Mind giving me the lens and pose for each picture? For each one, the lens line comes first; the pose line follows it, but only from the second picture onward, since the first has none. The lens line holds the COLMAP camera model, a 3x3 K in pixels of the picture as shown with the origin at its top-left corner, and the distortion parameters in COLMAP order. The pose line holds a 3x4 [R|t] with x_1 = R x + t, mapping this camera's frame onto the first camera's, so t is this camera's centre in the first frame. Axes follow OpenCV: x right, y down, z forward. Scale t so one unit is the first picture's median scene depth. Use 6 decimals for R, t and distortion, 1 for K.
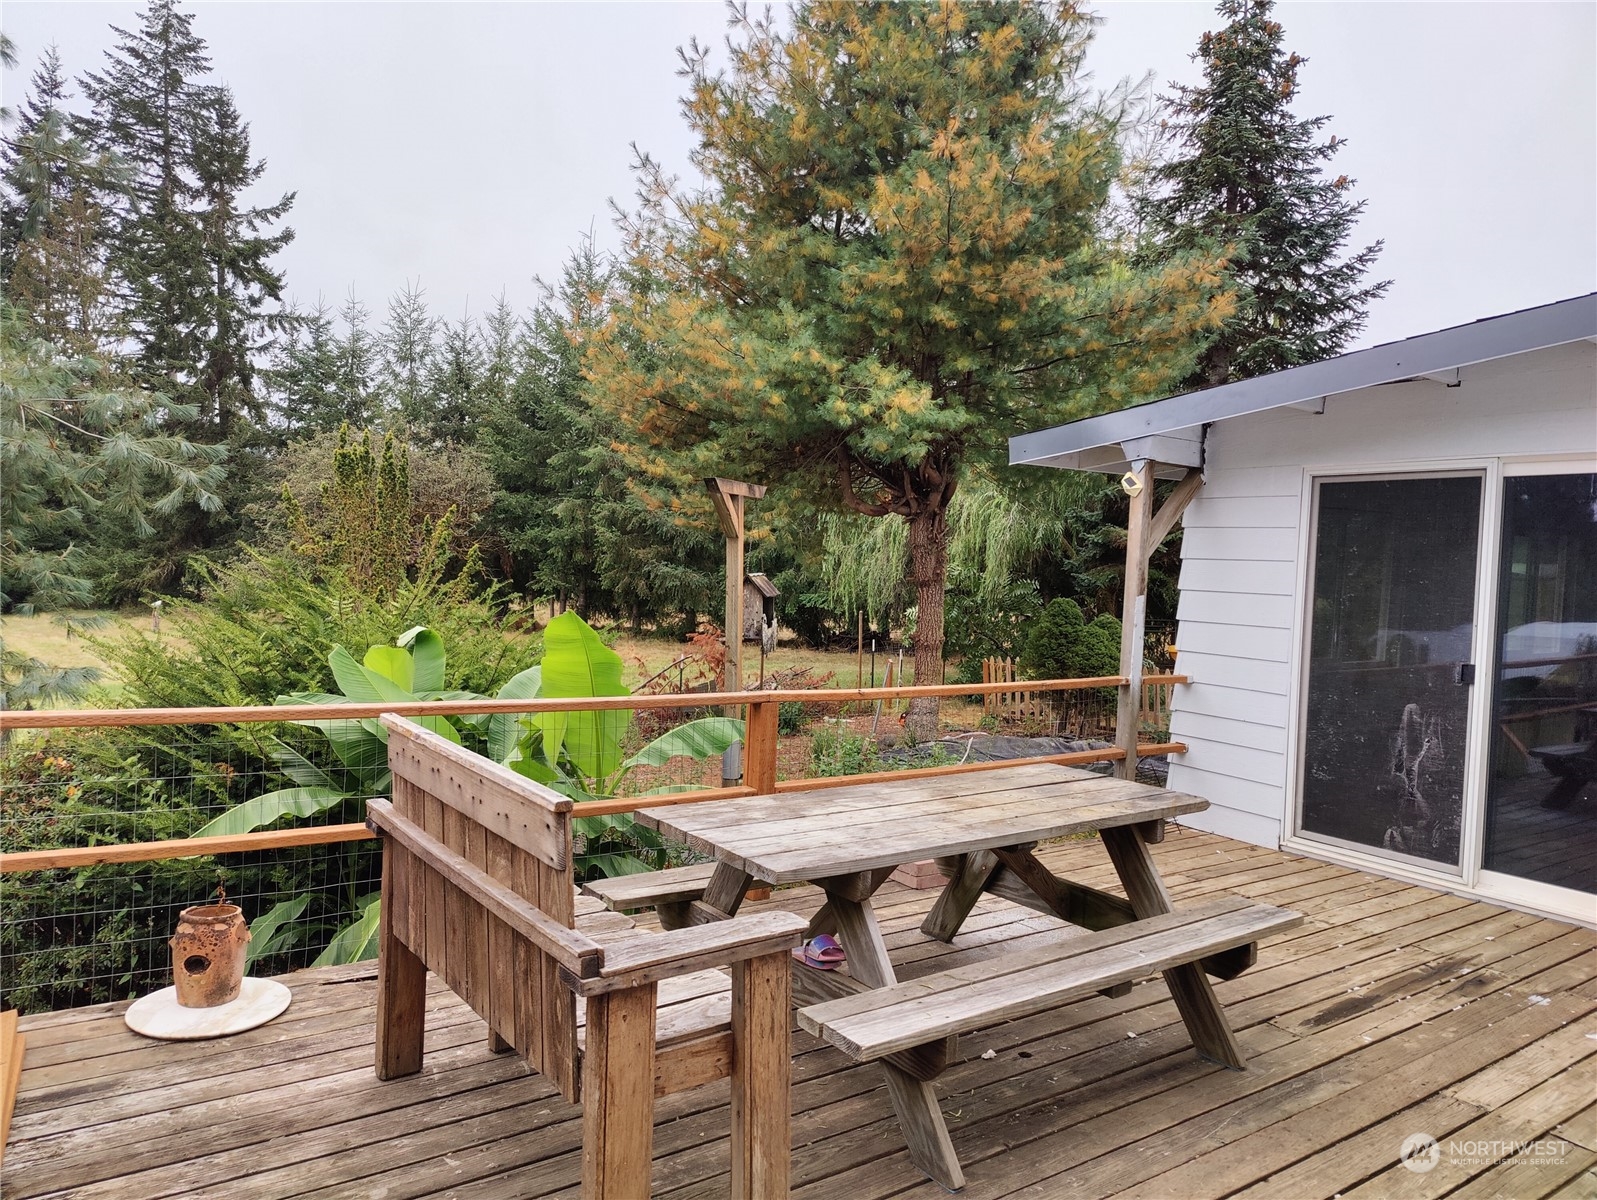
lens RADIAL K [[1111.0, 0, 810.8], [0, 1111.0, 592.1], [0, 0, 1]] dist [0.037441, -0.032510]
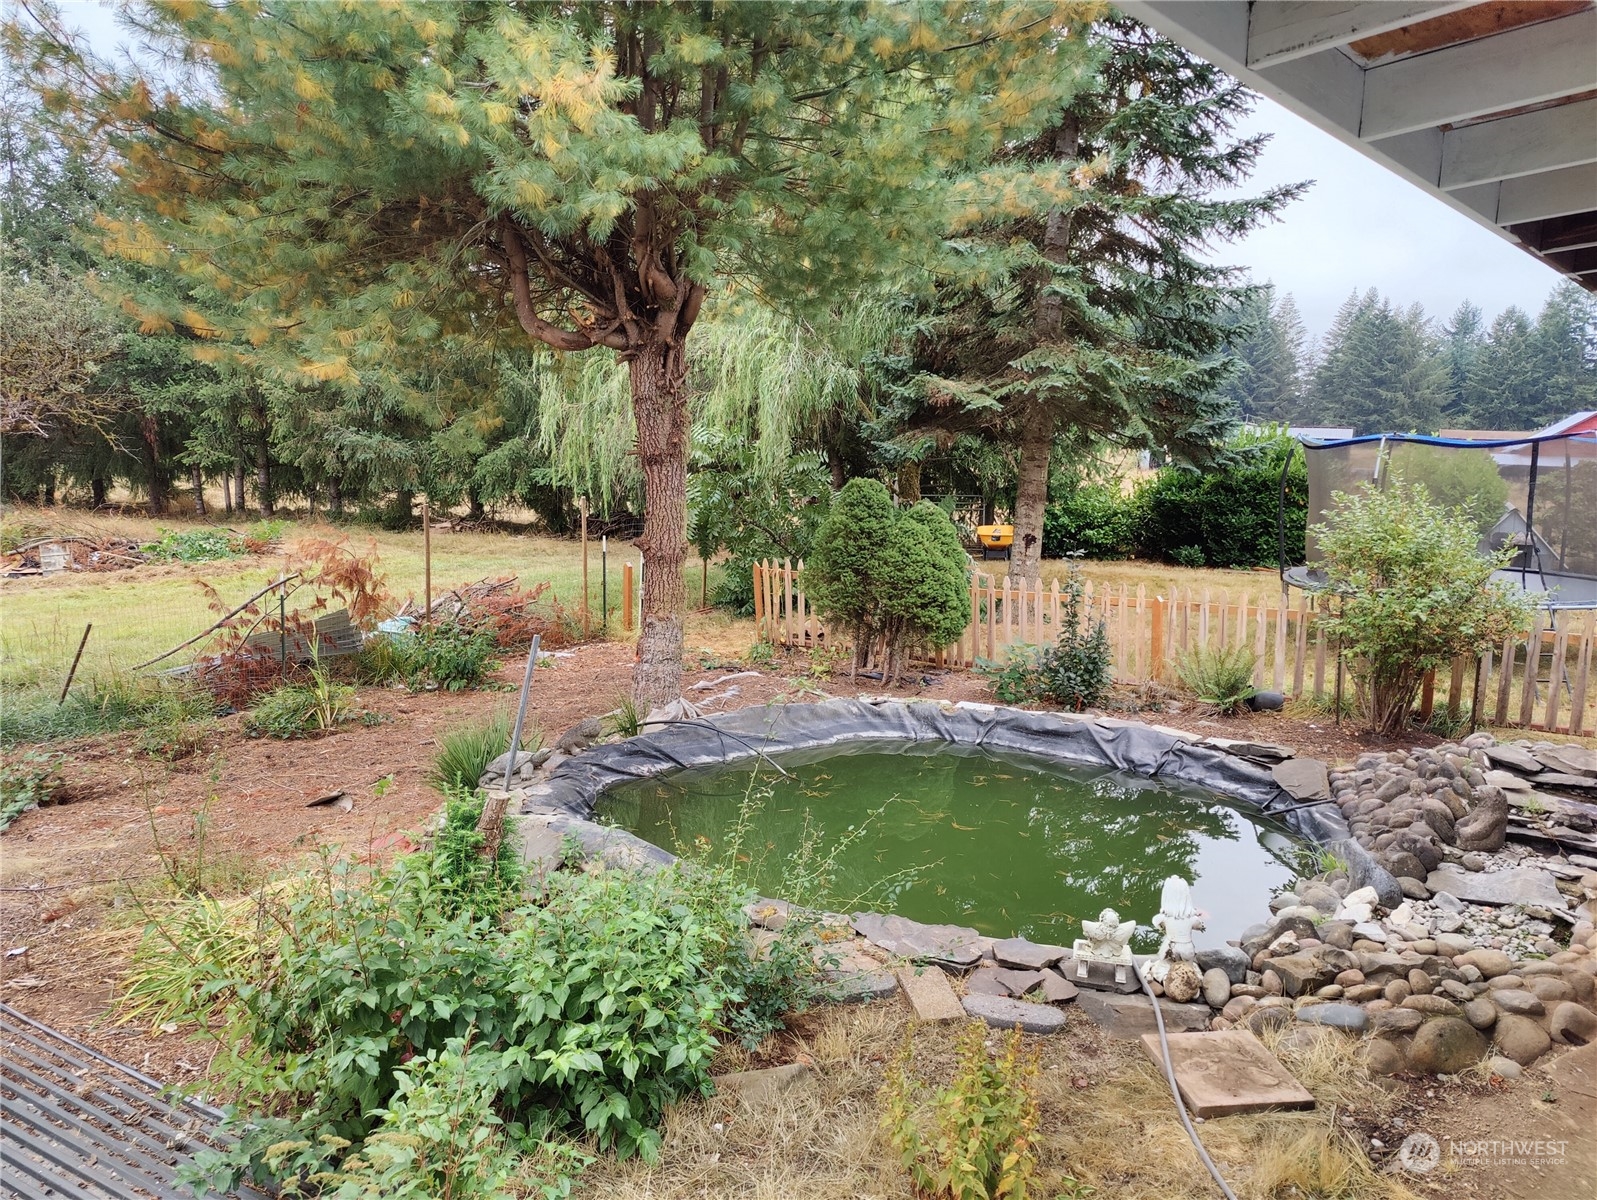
lens RADIAL K [[1111.0, 0, 810.8], [0, 1111.0, 592.1], [0, 0, 1]] dist [0.037441, -0.032510]
pose [[0.981535, -0.030731, 0.188796, 0.052746], [0.008150, 0.992833, 0.119234, -0.005934], [-0.191107, -0.115493, 0.974751, 0.277767]]
